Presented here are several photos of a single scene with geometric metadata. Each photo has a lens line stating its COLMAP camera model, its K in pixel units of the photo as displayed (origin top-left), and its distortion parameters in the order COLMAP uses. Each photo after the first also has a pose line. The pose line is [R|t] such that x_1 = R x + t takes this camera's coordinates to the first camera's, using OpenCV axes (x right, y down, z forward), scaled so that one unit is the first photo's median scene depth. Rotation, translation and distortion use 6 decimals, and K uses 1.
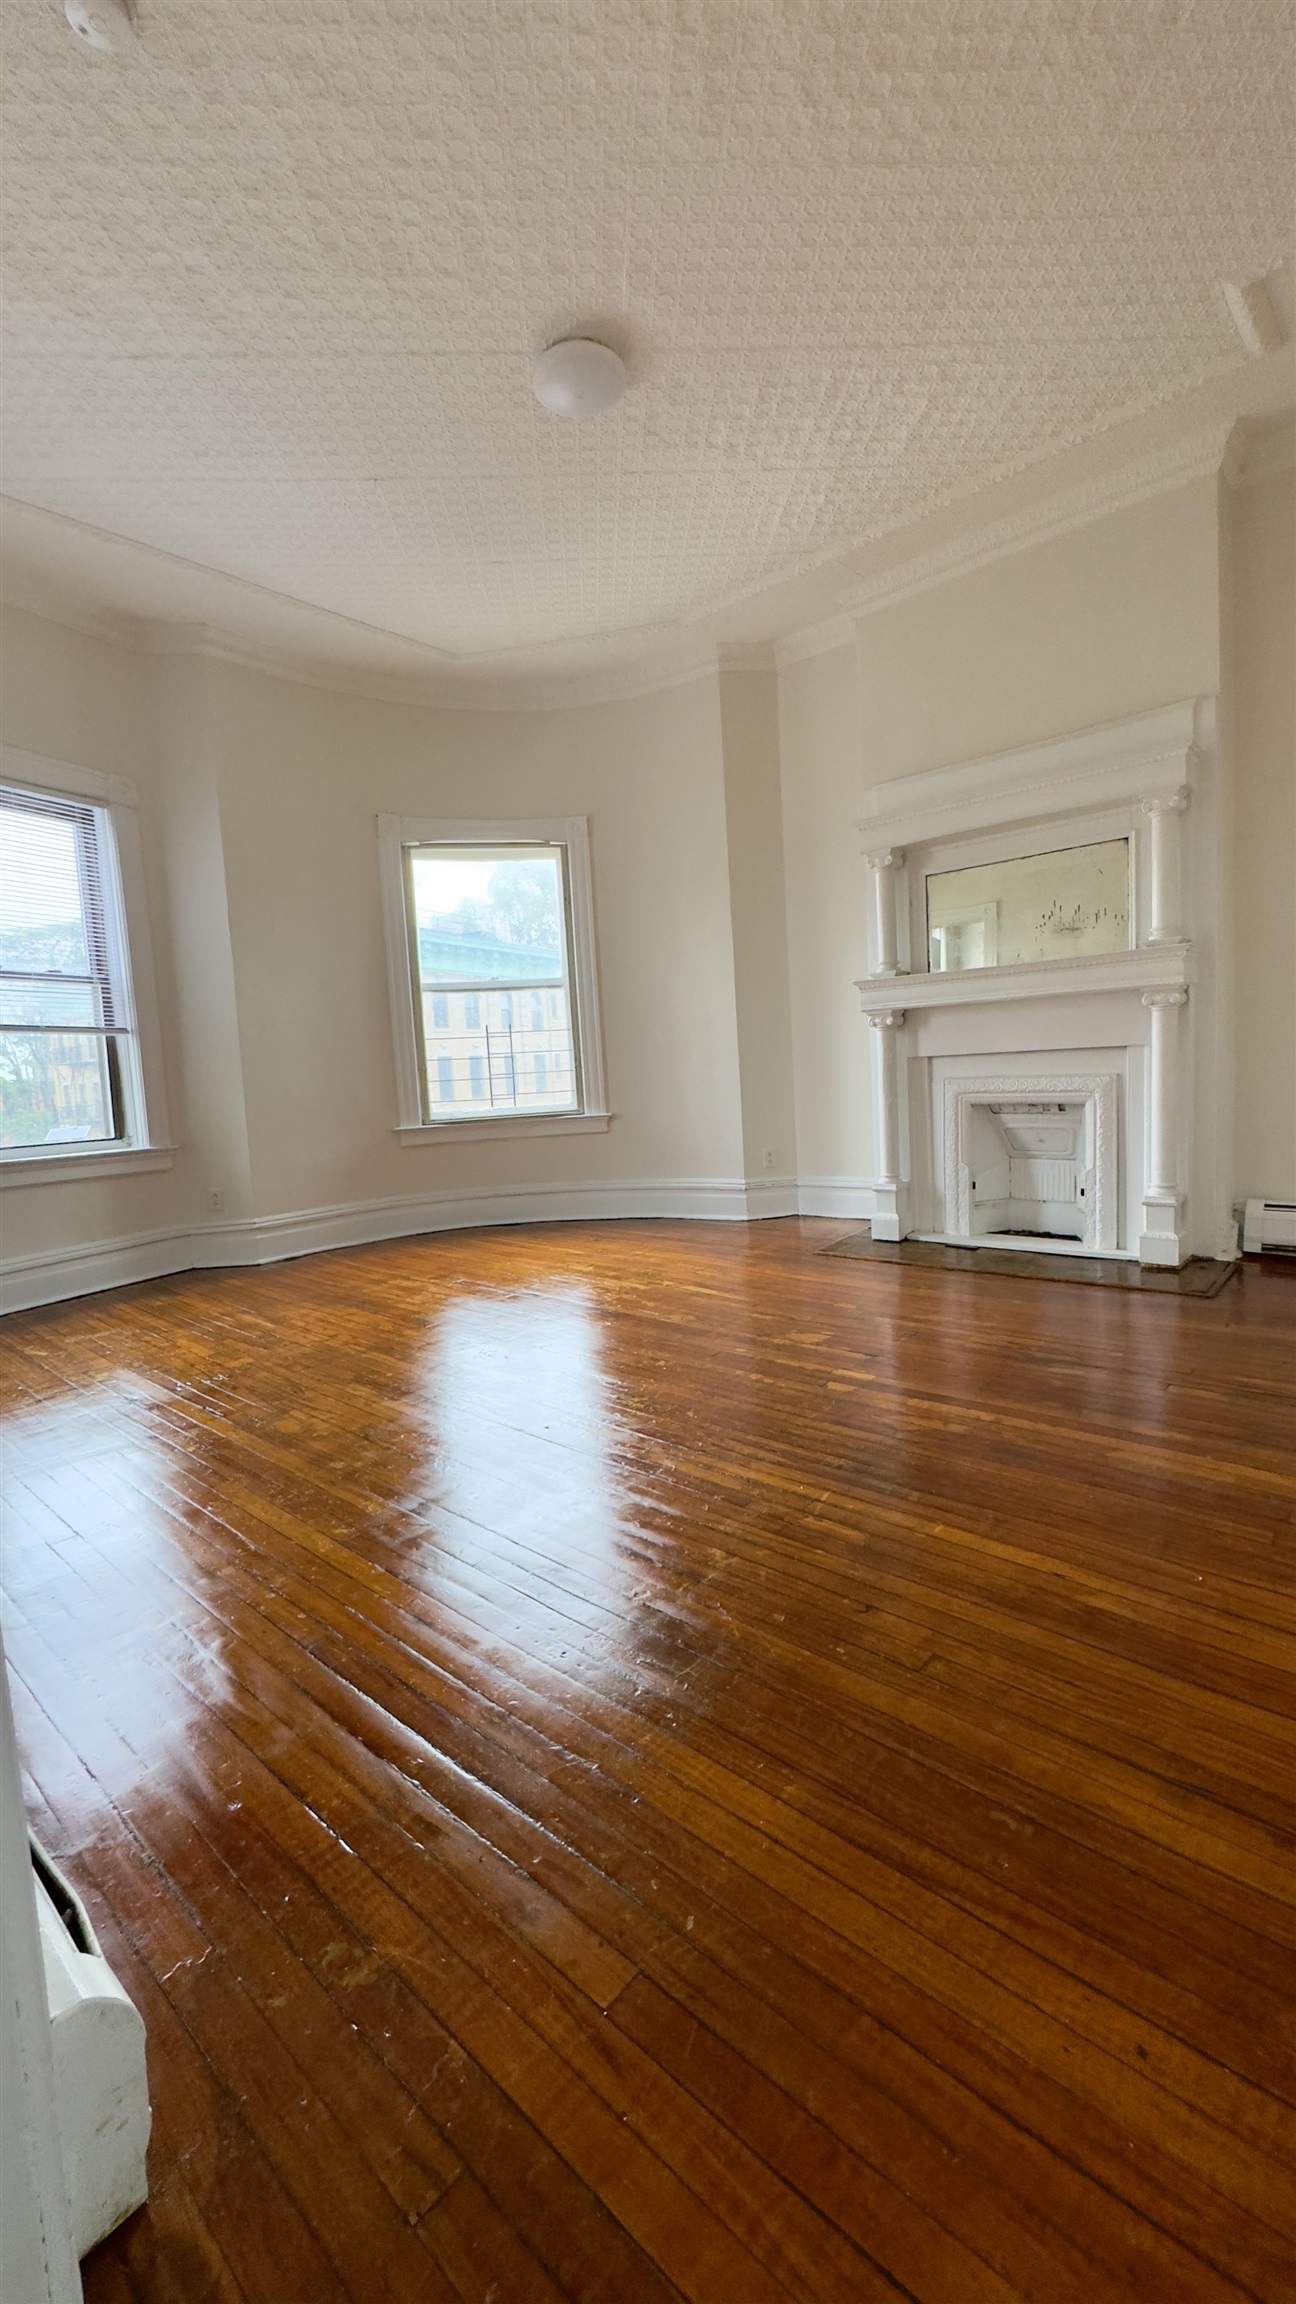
lens RADIAL K [[915.1, 0, 651.5], [0, 915.1, 1156.2], [0, 0, 1]] dist [-0.009142, 0.000306]
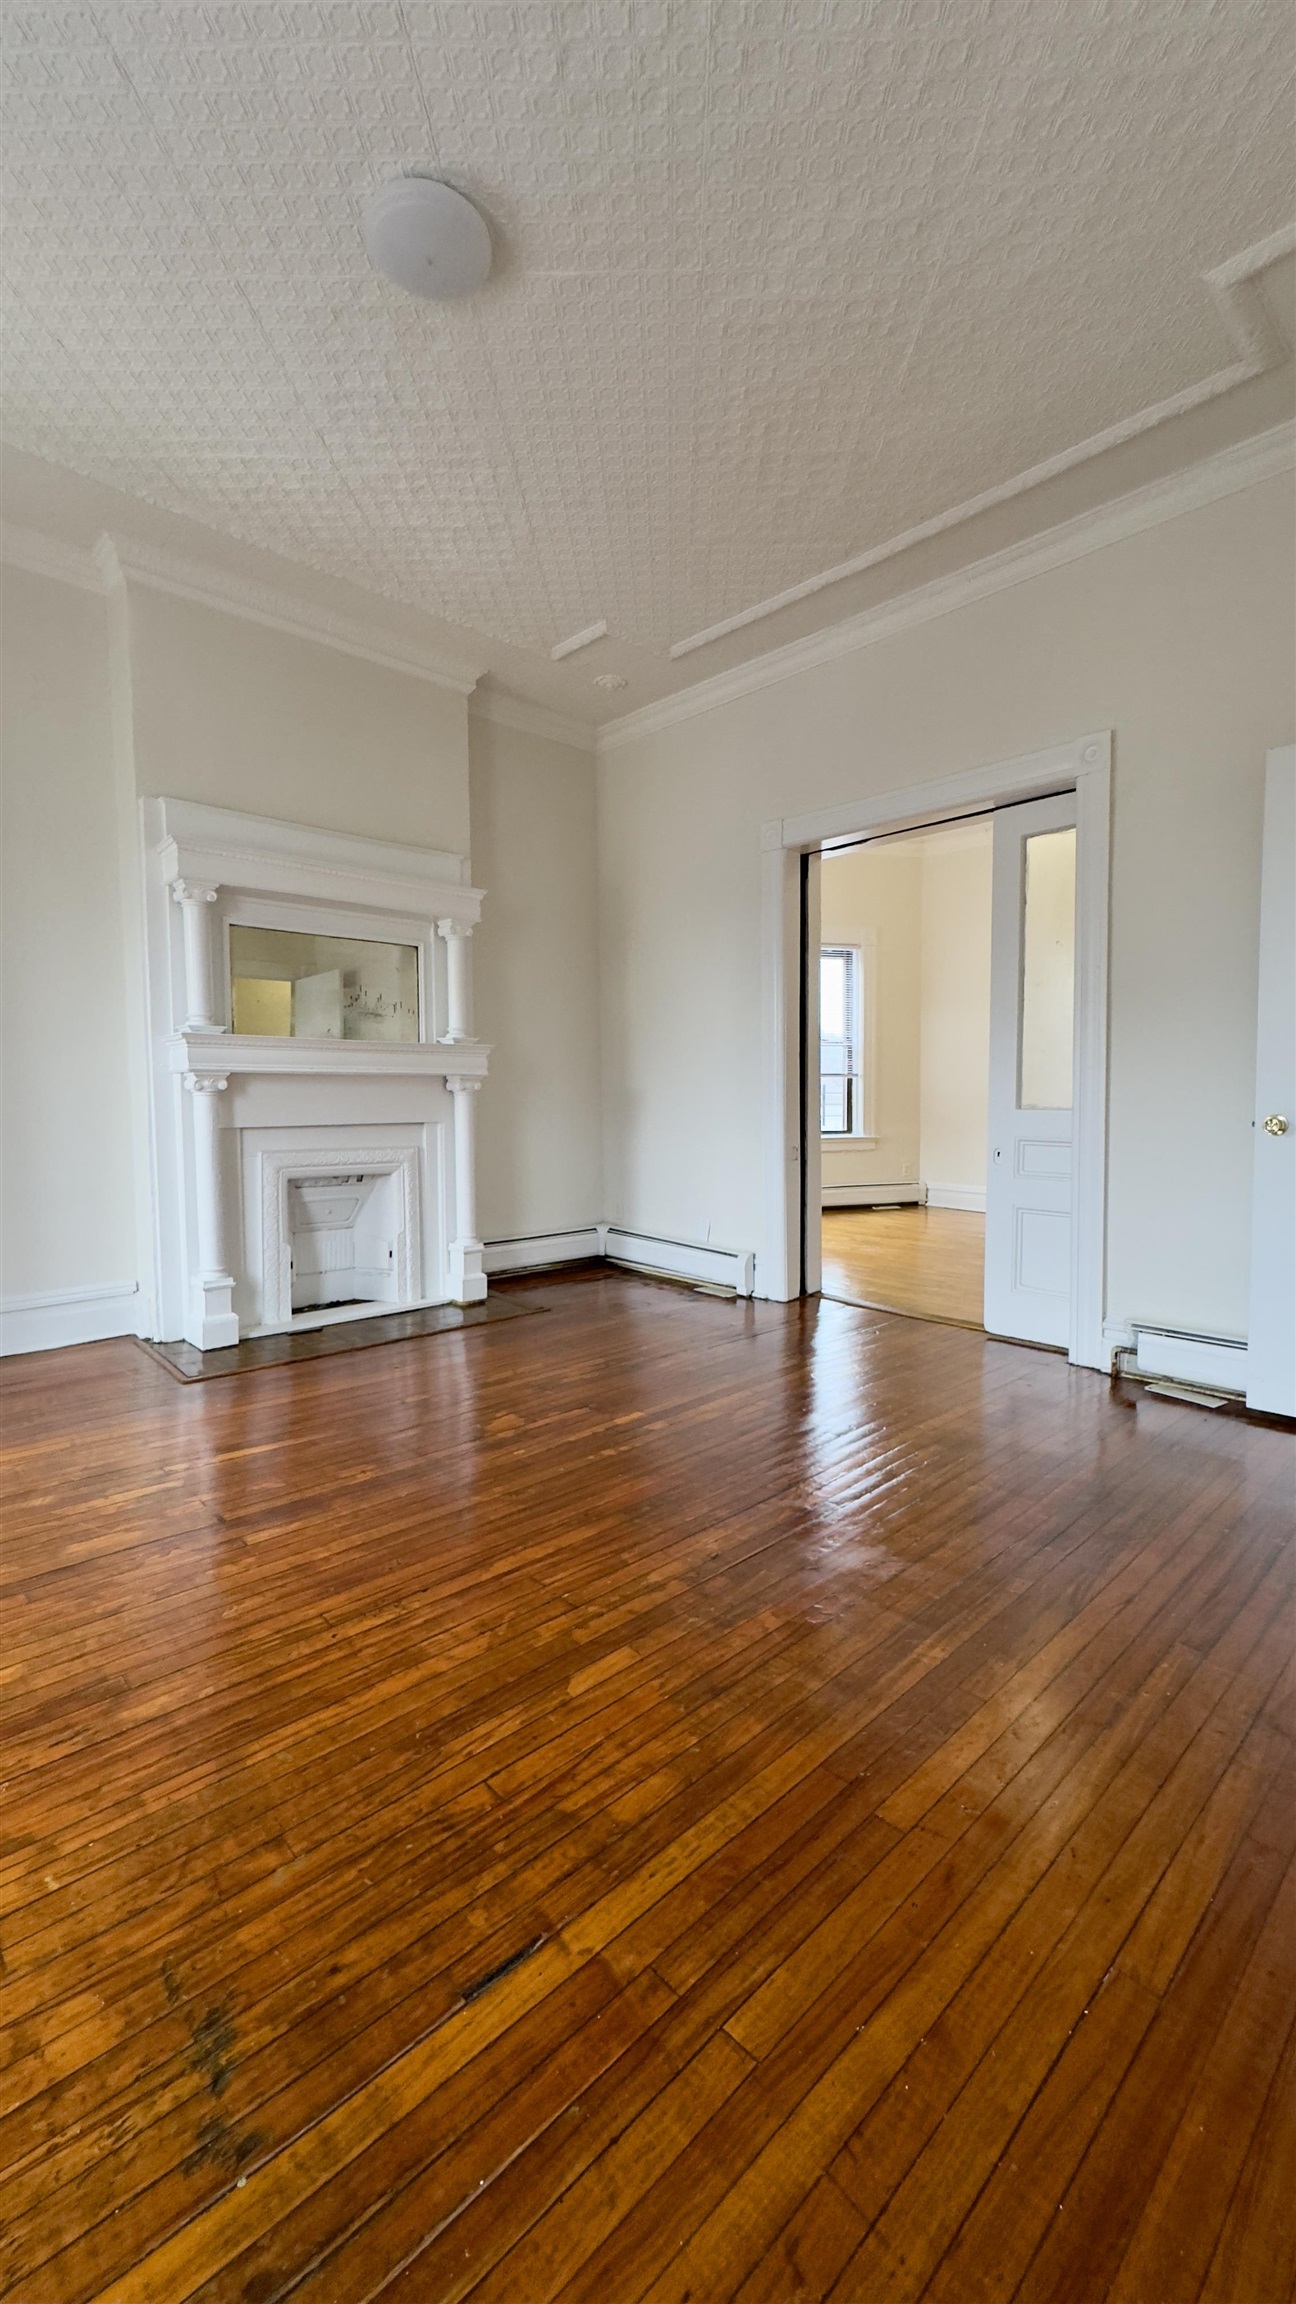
lens RADIAL K [[921.3, 0, 649.9], [0, 921.3, 1149.8], [0, 0, 1]] dist [-0.004948, 0.001012]
pose [[0.083270, -0.004320, 0.996518, -0.561529], [0.097612, 0.995217, -0.003842, -0.047108], [-0.991735, 0.097592, 0.083293, 0.550496]]
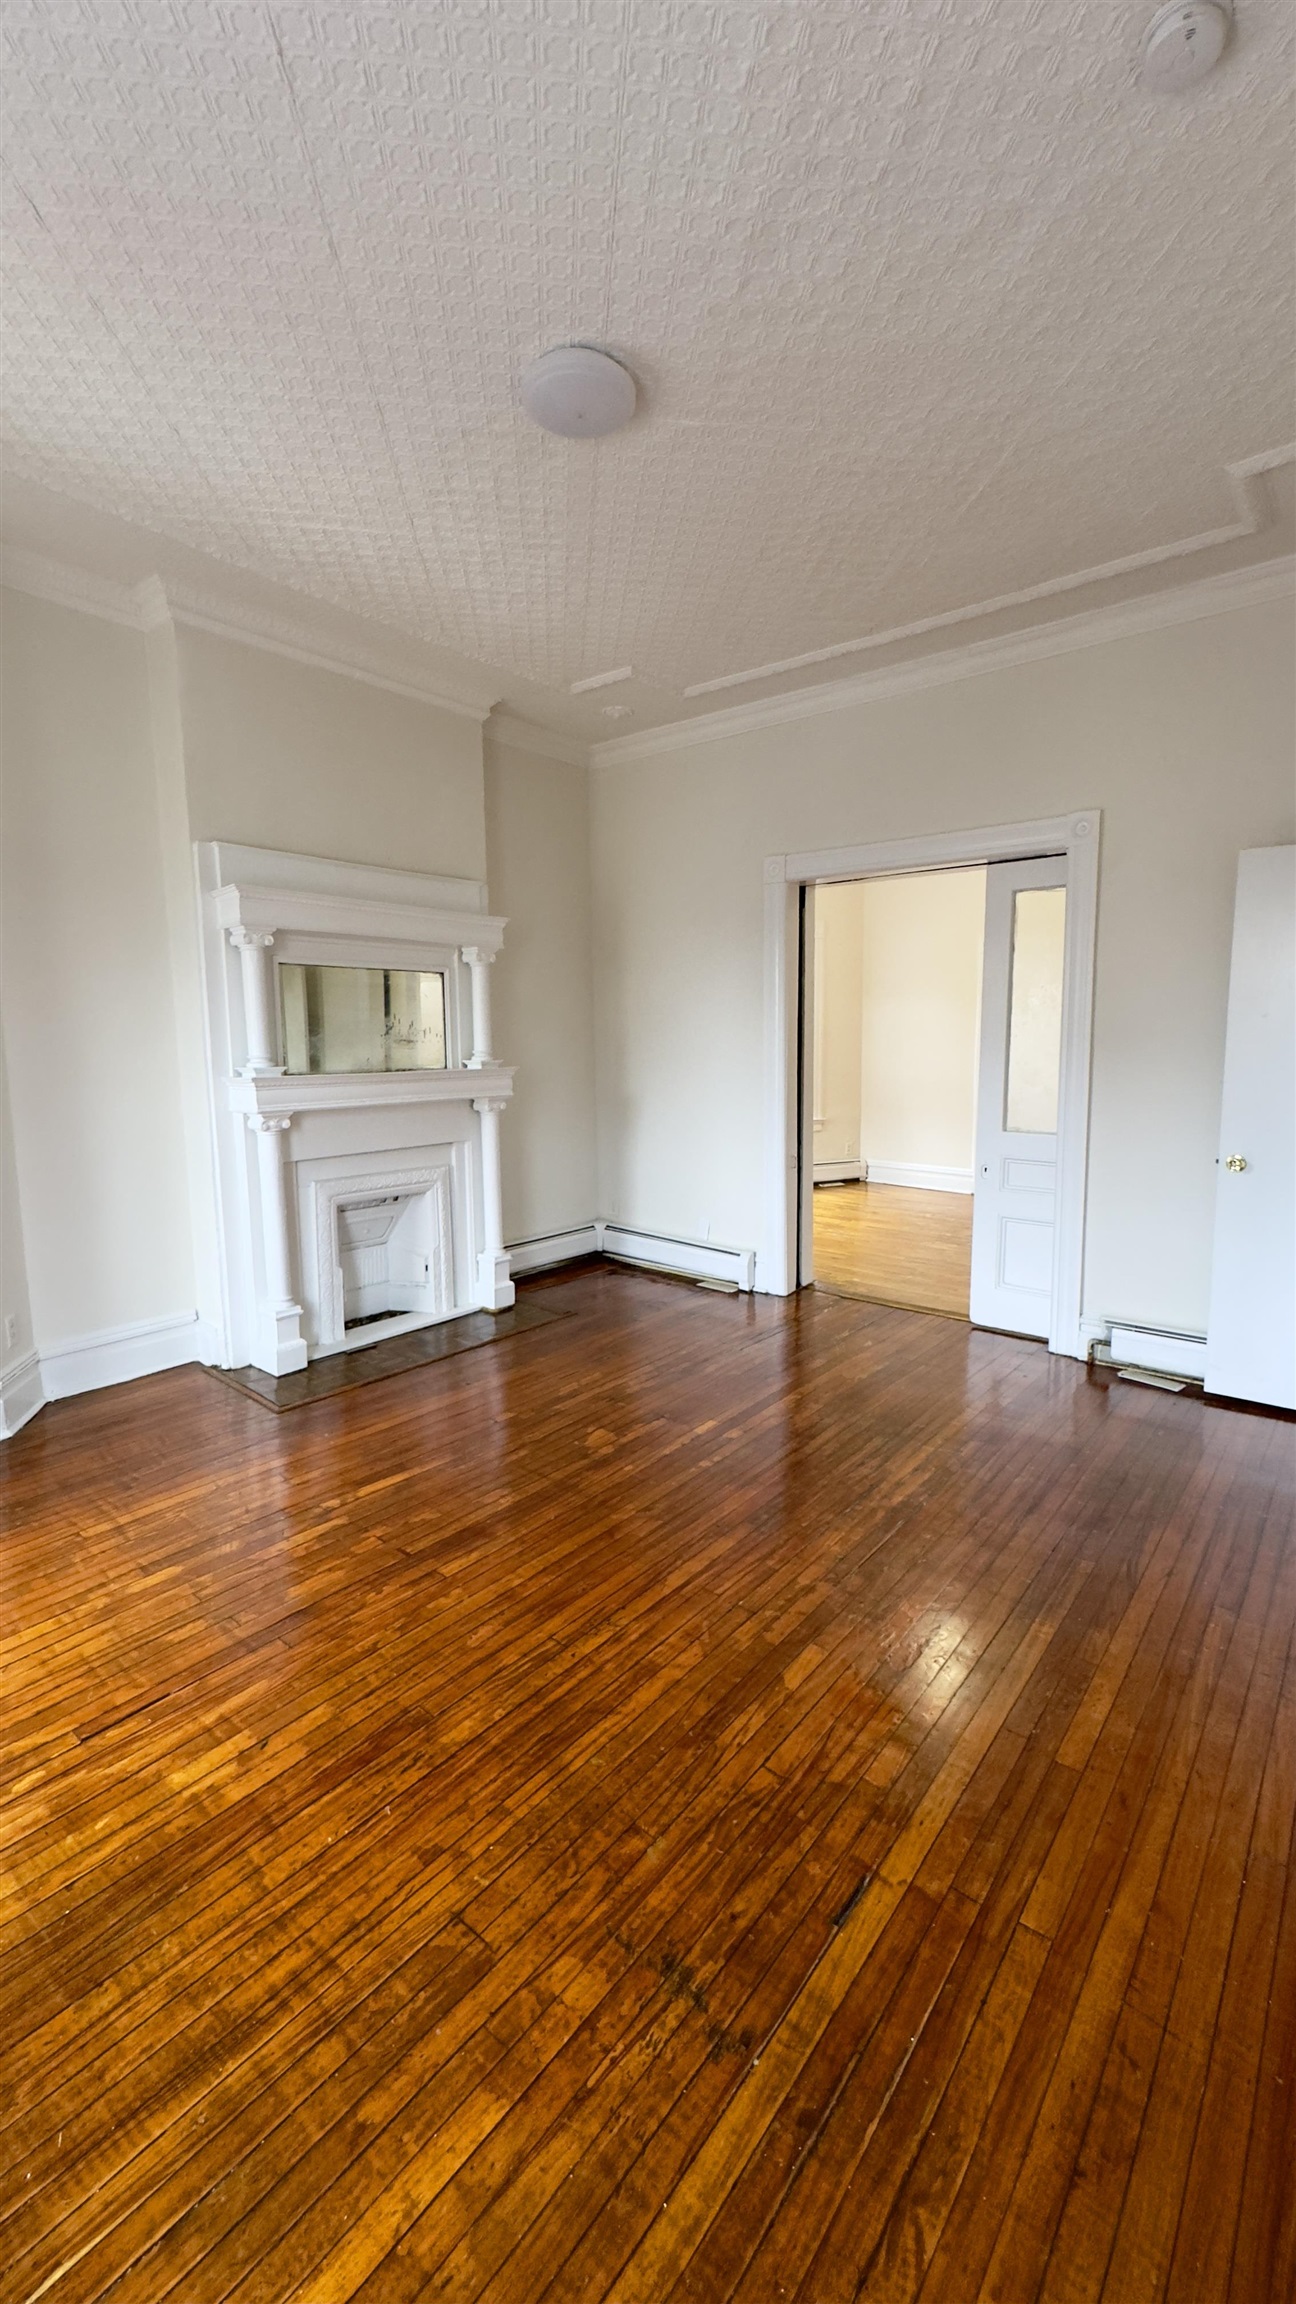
lens RADIAL K [[921.3, 0, 649.9], [0, 921.3, 1149.8], [0, 0, 1]] dist [-0.004948, 0.001012]
pose [[-0.041254, -0.066518, 0.996932, -0.645456], [0.108287, 0.991606, 0.070643, -0.149803], [-0.993263, 0.110870, -0.033704, 0.694250]]
